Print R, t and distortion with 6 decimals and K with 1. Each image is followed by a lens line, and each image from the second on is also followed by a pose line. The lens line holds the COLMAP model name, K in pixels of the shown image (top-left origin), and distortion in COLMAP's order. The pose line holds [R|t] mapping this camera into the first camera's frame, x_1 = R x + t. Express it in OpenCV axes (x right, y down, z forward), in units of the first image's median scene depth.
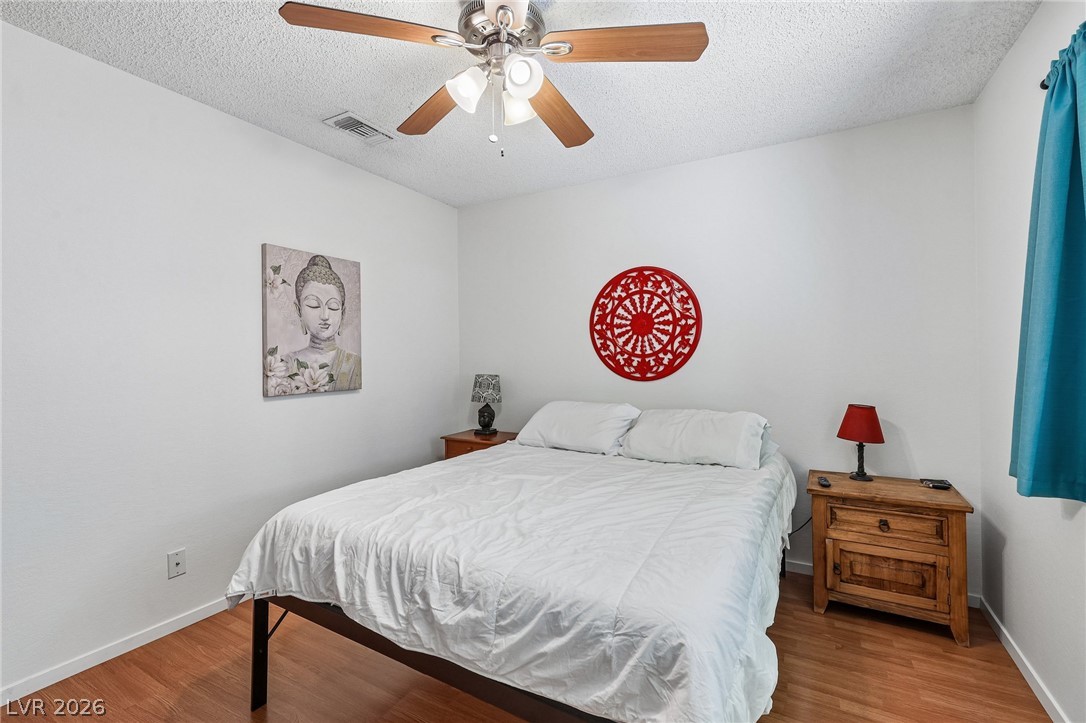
lens RADIAL K [[472.3, 0, 543.4], [0, 472.3, 353.5], [0, 0, 1]] dist [0.000476, 0.000076]
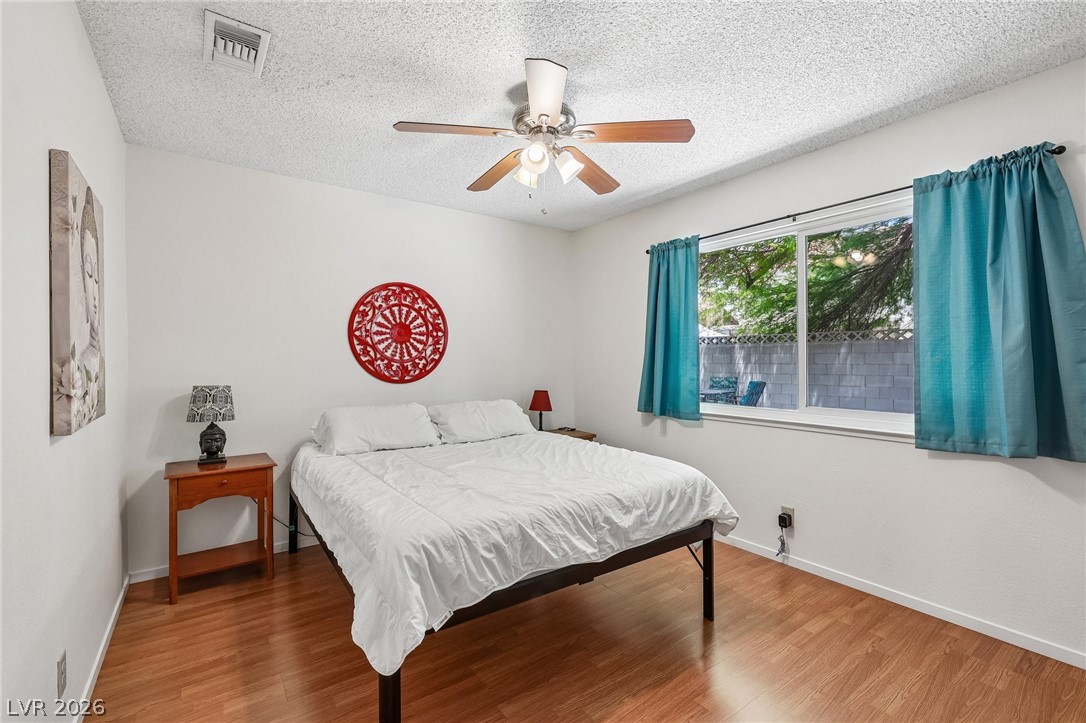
lens RADIAL K [[465.4, 0, 538.1], [0, 465.4, 362.0], [0, 0, 1]] dist [0.001273, 0.000215]
pose [[0.426347, 0.000679, 0.904559, -0.724736], [-0.003588, 0.999993, 0.000940, 0.005199], [-0.904553, -0.003647, 0.426347, 0.247282]]
